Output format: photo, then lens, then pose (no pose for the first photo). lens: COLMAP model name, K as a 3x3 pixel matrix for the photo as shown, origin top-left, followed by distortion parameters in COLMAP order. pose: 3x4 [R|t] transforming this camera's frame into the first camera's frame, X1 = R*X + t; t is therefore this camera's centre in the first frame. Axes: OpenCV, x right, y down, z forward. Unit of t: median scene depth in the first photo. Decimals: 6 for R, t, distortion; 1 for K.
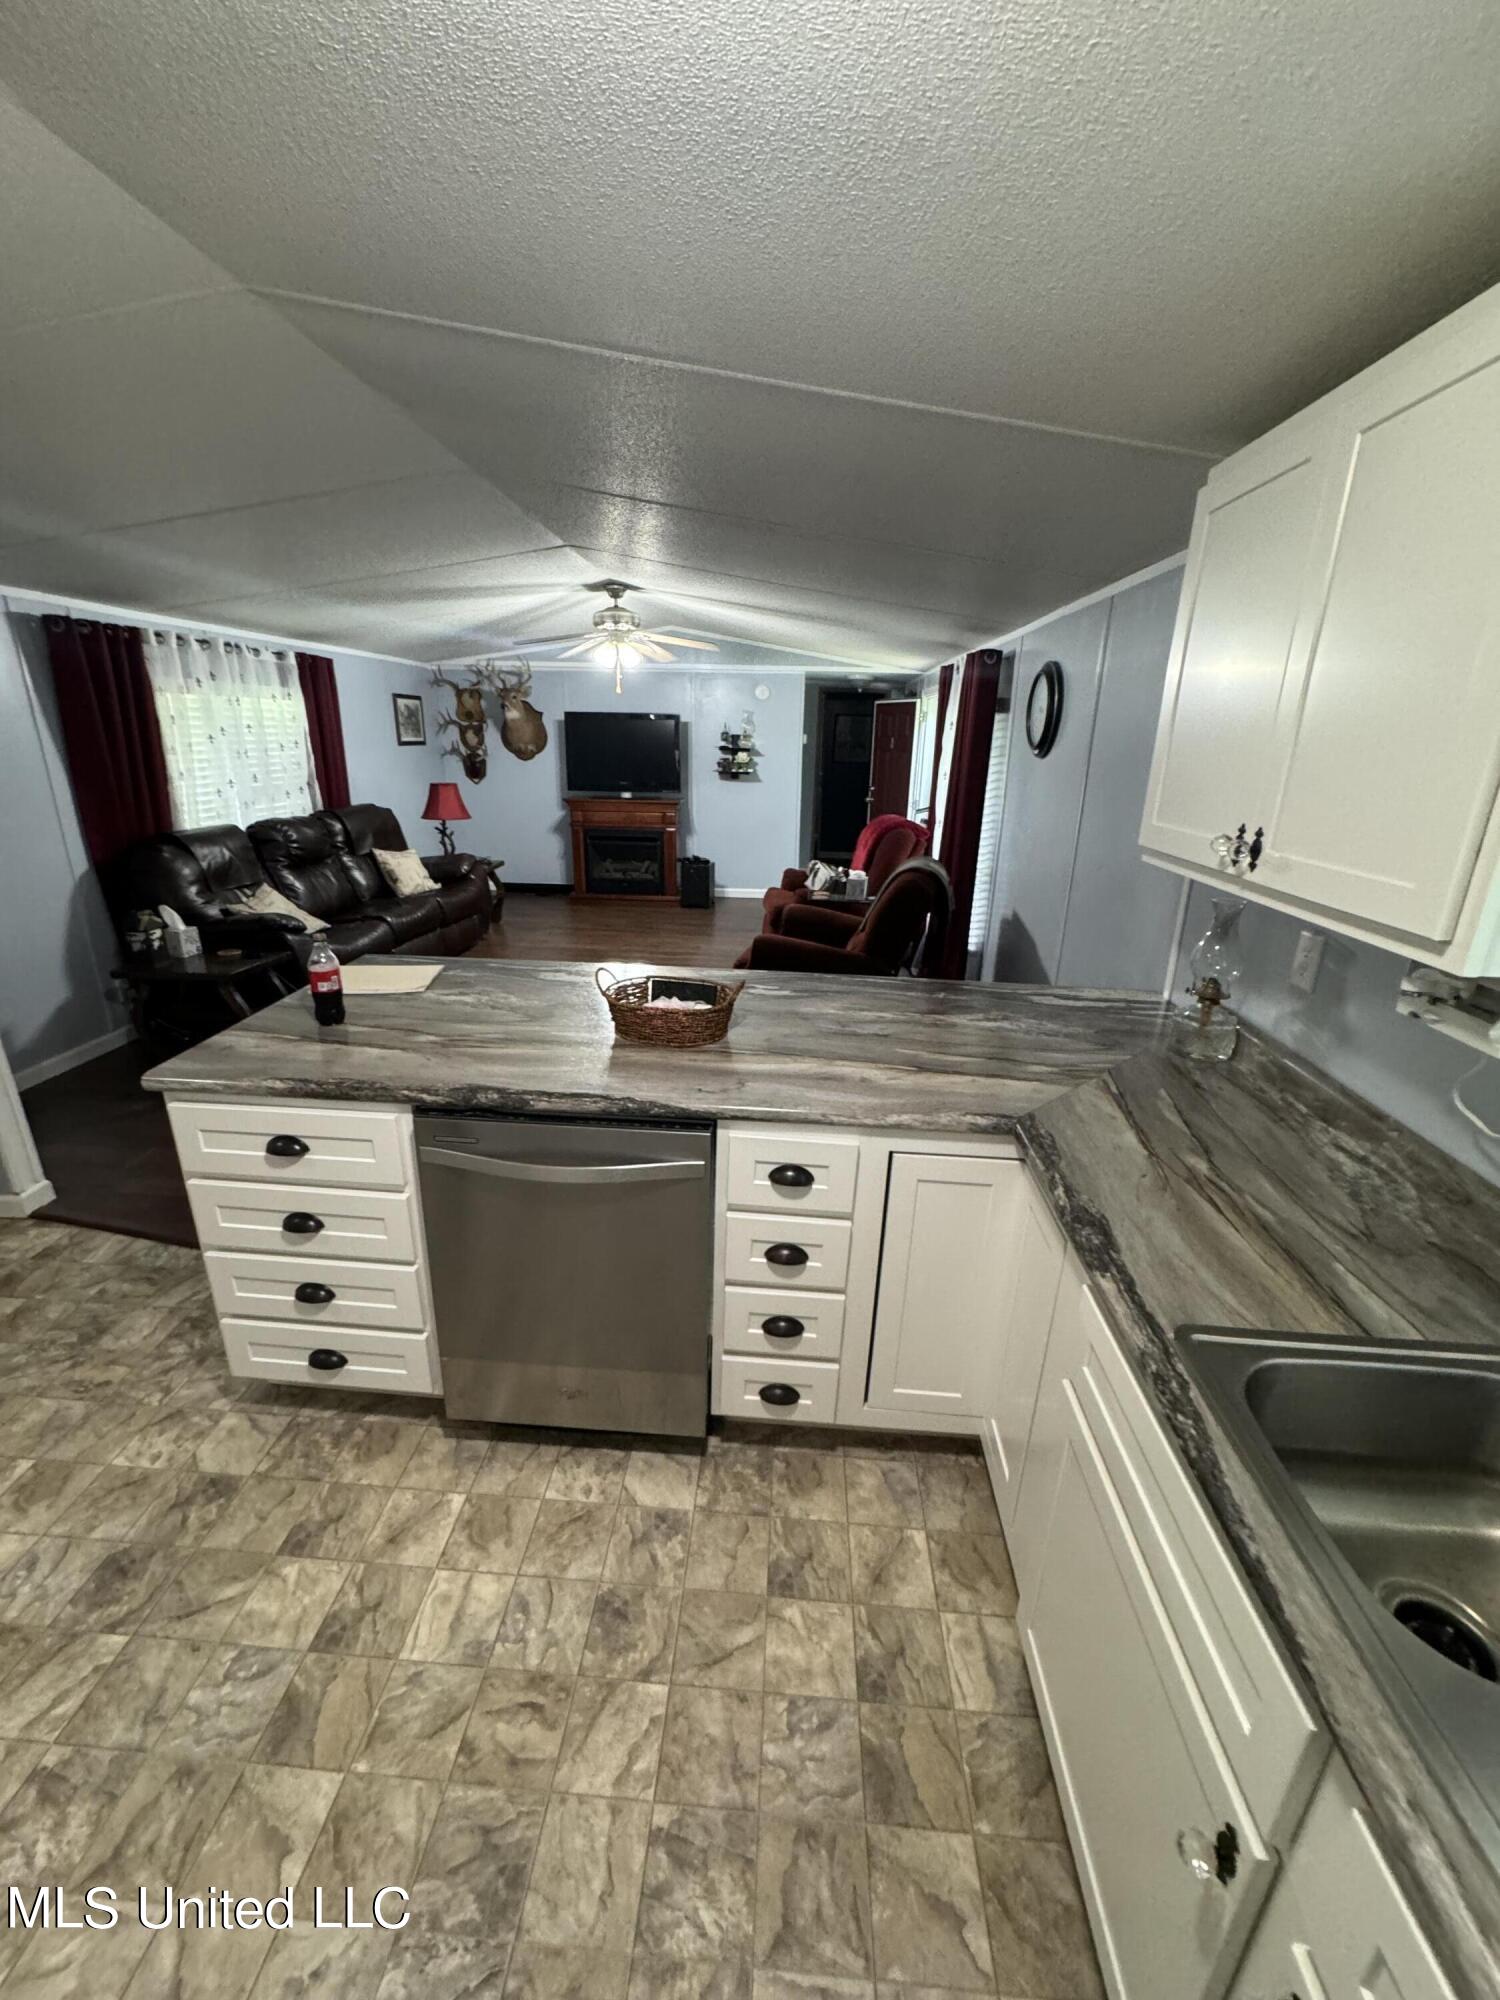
lens RADIAL K [[798.4, 0, 749.8], [0, 798.4, 999.3], [0, 0, 1]] dist [-0.010123, 0.000792]
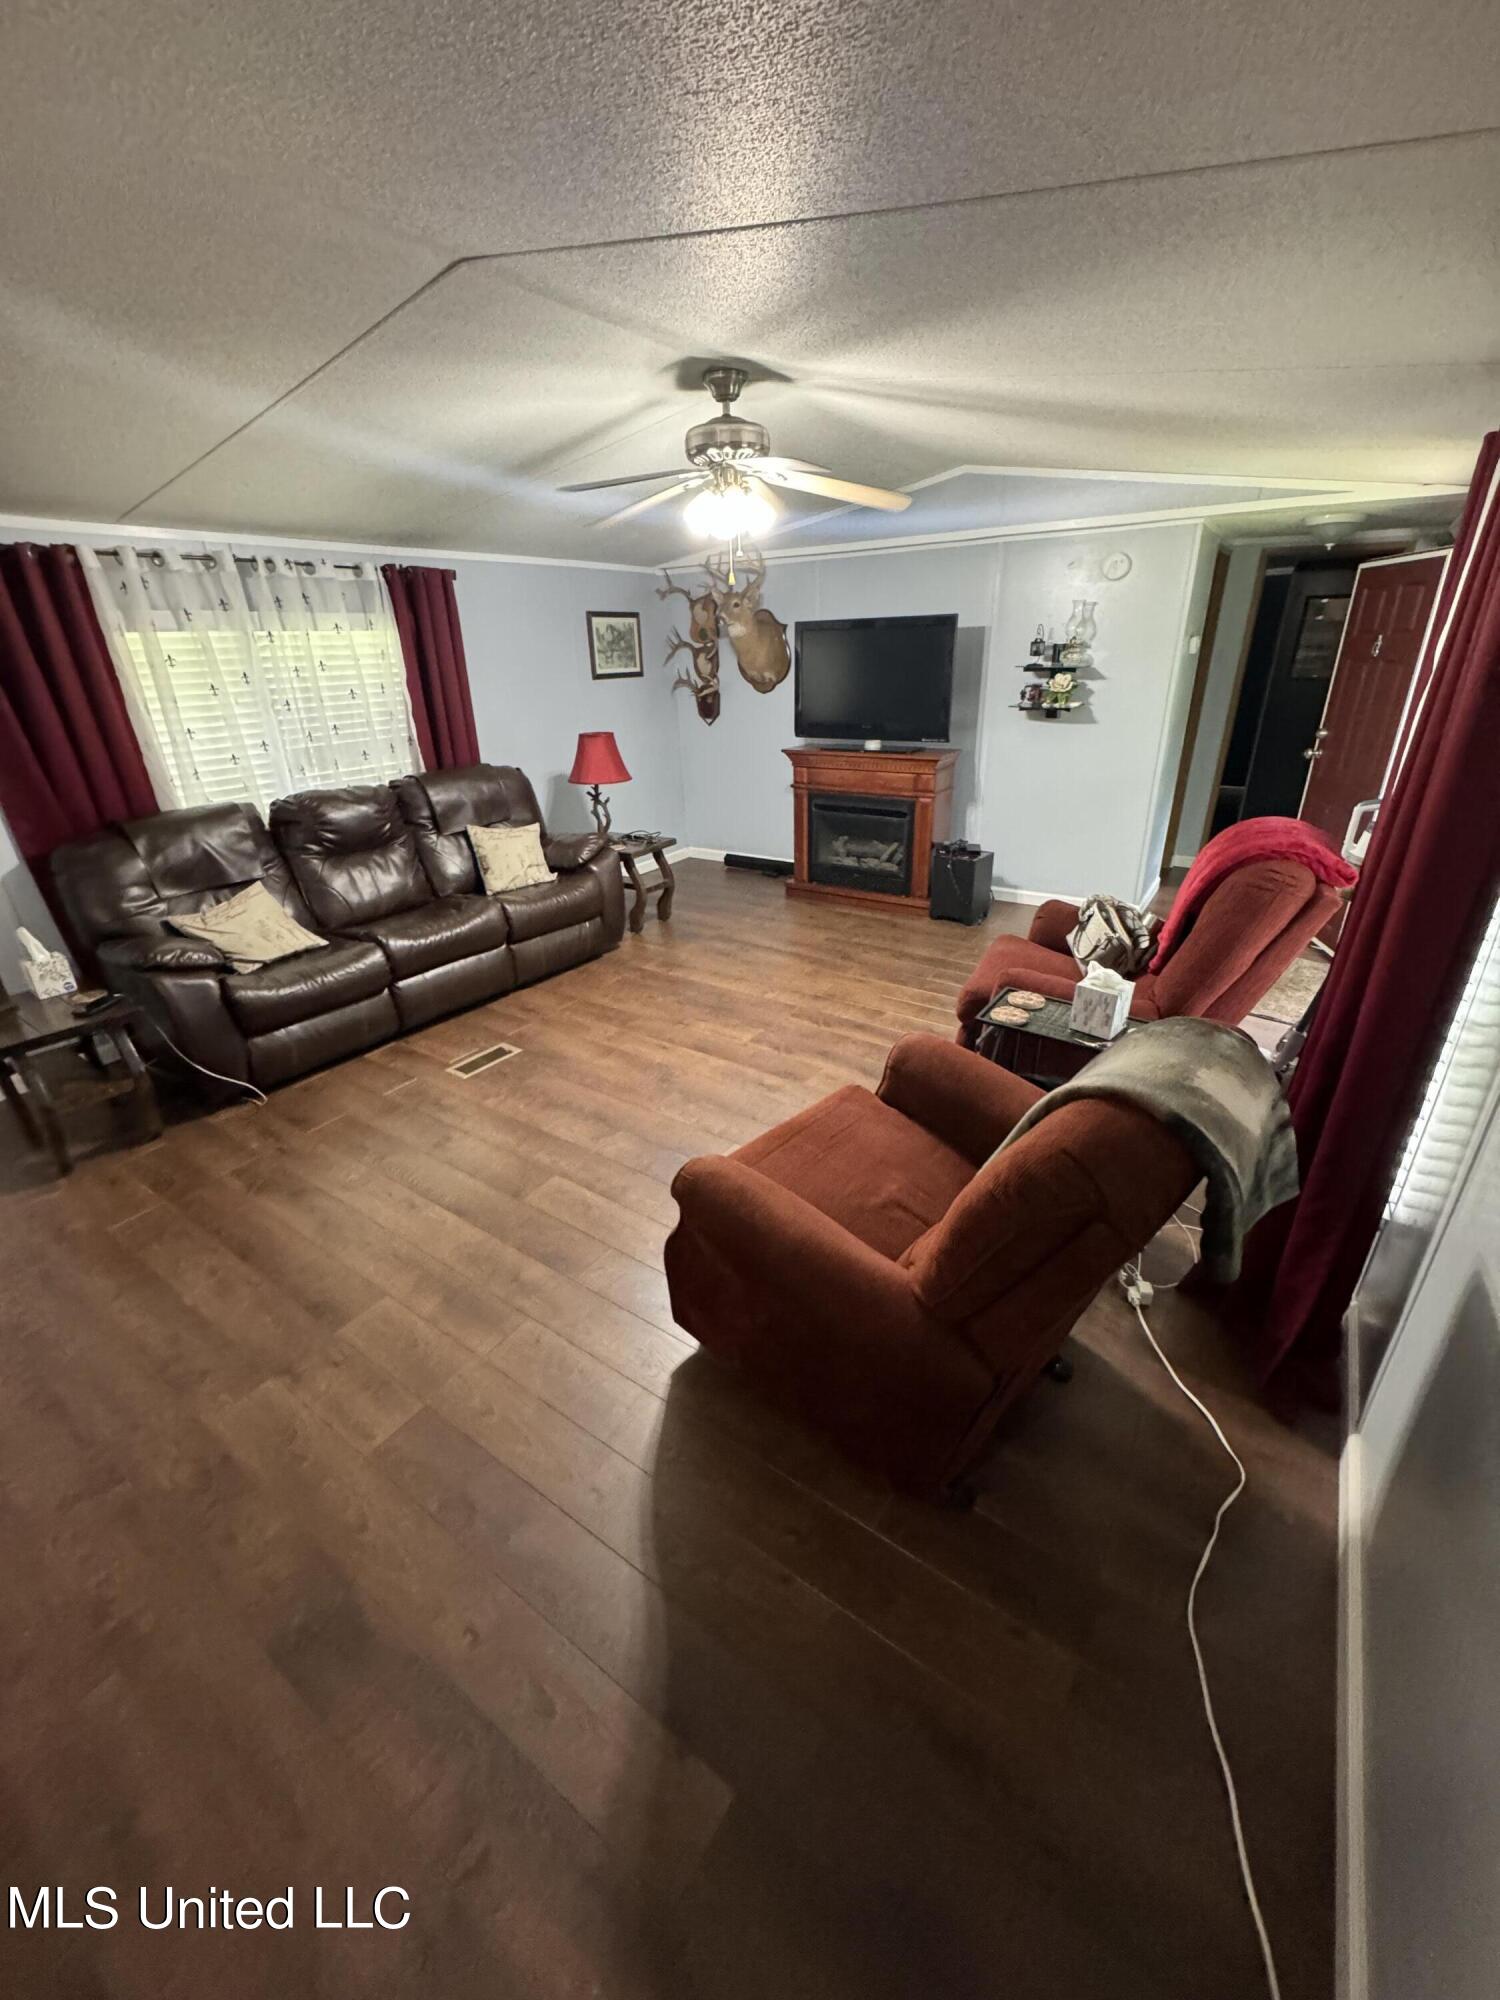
lens RADIAL K [[798.4, 0, 744.4], [0, 798.4, 1004.8], [0, 0, 1]] dist [-0.010123, 0.000792]
pose [[0.858009, 0.168317, -0.485274, 0.125072], [-0.117258, 0.984022, 0.133984, -0.123334], [0.500072, -0.058057, 0.864036, 0.368124]]
